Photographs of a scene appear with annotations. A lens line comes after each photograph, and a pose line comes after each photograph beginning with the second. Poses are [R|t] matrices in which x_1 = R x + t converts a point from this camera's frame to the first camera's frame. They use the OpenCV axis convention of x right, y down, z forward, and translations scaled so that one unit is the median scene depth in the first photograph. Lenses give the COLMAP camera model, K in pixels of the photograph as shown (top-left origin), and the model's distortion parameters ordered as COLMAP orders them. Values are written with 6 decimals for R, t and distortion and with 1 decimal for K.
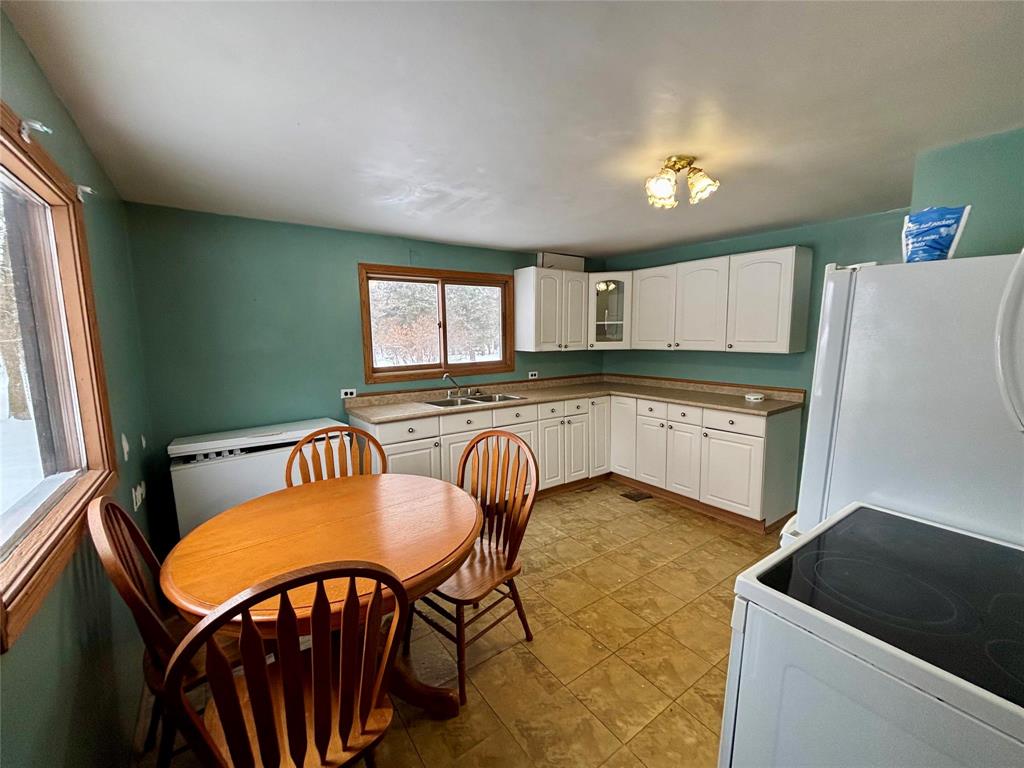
lens RADIAL K [[413.9, 0, 504.9], [0, 413.9, 383.0], [0, 0, 1]] dist [0.001643, 0.000329]
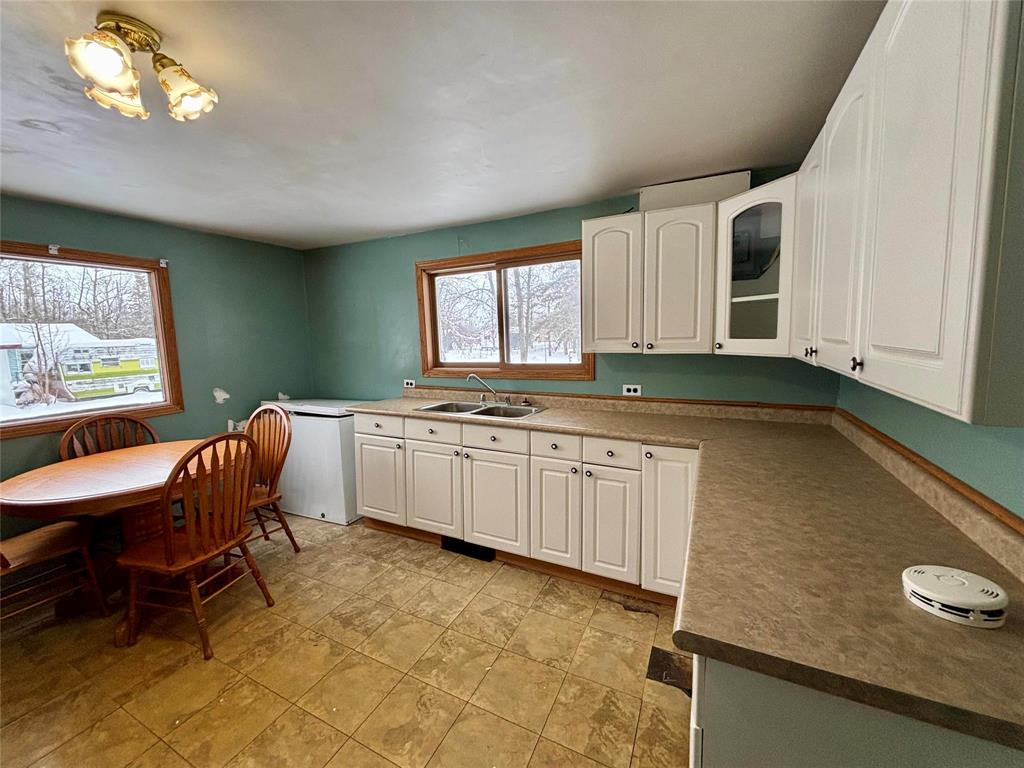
lens RADIAL K [[421.6, 0, 504.8], [0, 421.6, 386.3], [0, 0, 1]] dist [0.012346, 0.000249]
pose [[0.460894, 0.112790, -0.880258, 0.663249], [-0.085299, 0.992929, 0.082565, -0.075235], [0.883346, 0.037032, 0.467256, 0.645435]]
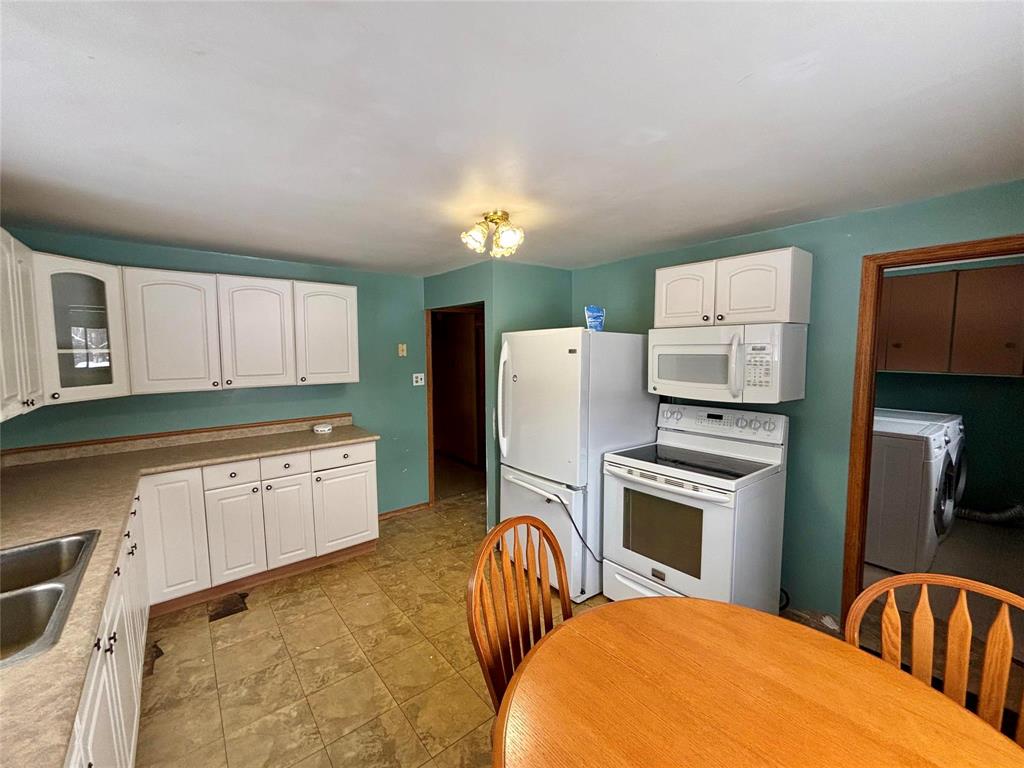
lens RADIAL K [[413.9, 0, 504.9], [0, 413.9, 383.0], [0, 0, 1]] dist [0.001643, 0.000329]
pose [[-0.053924, -0.071792, 0.995961, -0.388386], [0.124443, 0.989153, 0.078039, -0.094095], [-0.990760, 0.128149, -0.044405, 0.580852]]
